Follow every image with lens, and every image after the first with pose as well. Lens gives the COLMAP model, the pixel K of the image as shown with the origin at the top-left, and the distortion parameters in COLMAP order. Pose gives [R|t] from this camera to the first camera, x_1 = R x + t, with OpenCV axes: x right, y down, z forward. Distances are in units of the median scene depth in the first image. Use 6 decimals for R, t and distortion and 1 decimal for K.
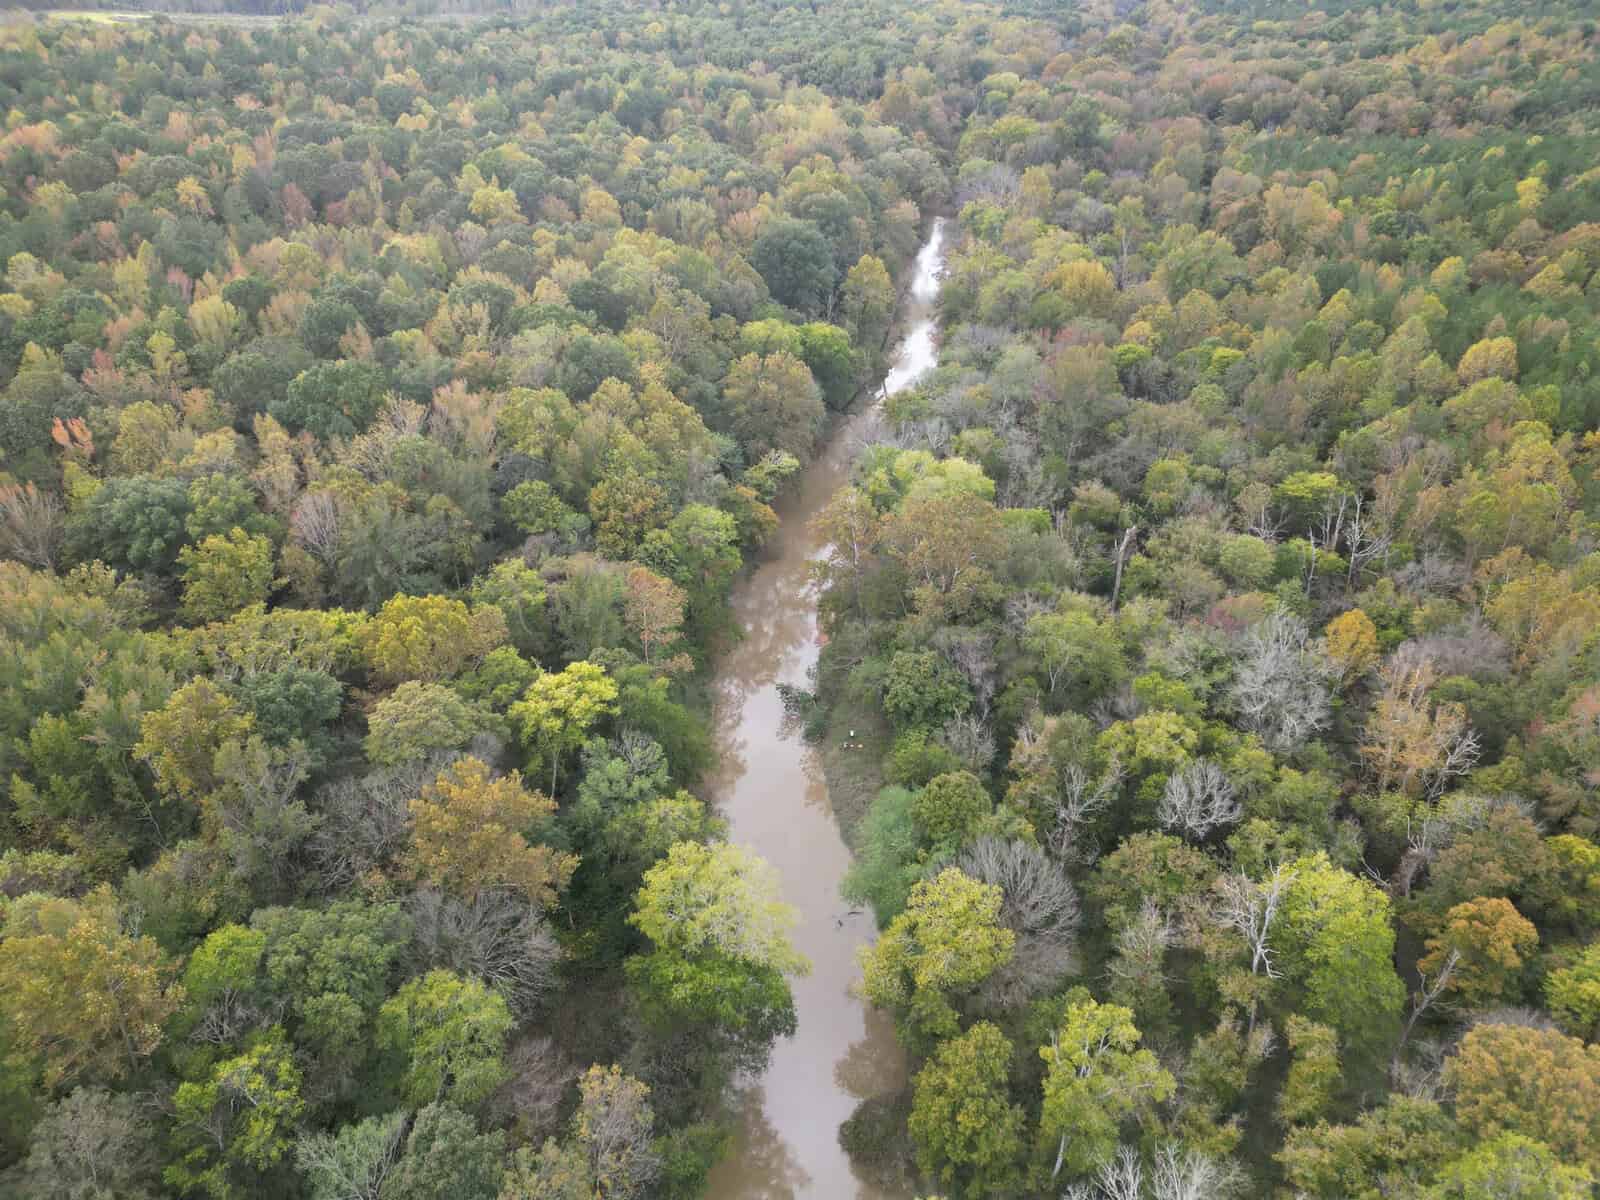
lens RADIAL K [[1123.6, 0, 800.0], [0, 1123.6, 600.0], [0, 0, 1]] dist [0.090006, -0.073737]
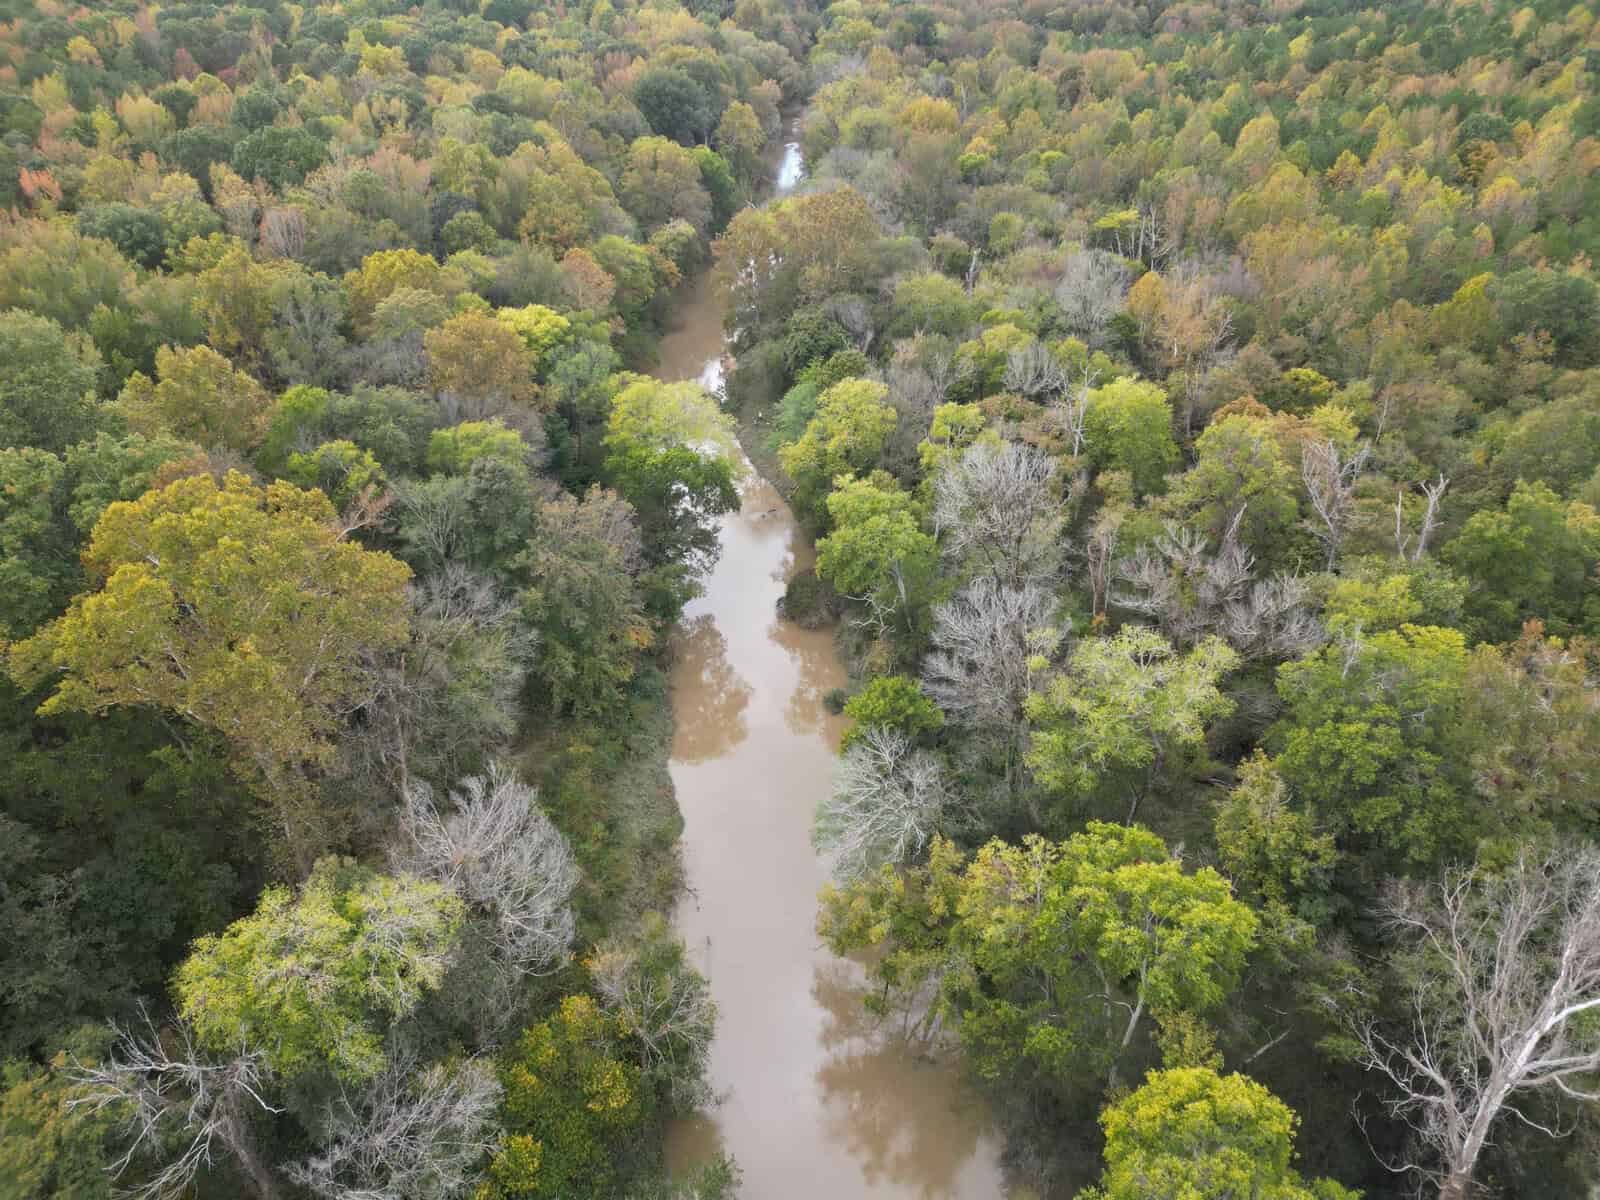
lens RADIAL K [[1123.6, 0, 800.0], [0, 1123.6, 600.0], [0, 0, 1]] dist [0.090006, -0.073737]
pose [[0.992247, -0.067112, 0.104604, -0.037622], [0.066732, 0.997745, 0.007136, 0.232891], [-0.104847, -0.000100, 0.994488, -0.146578]]
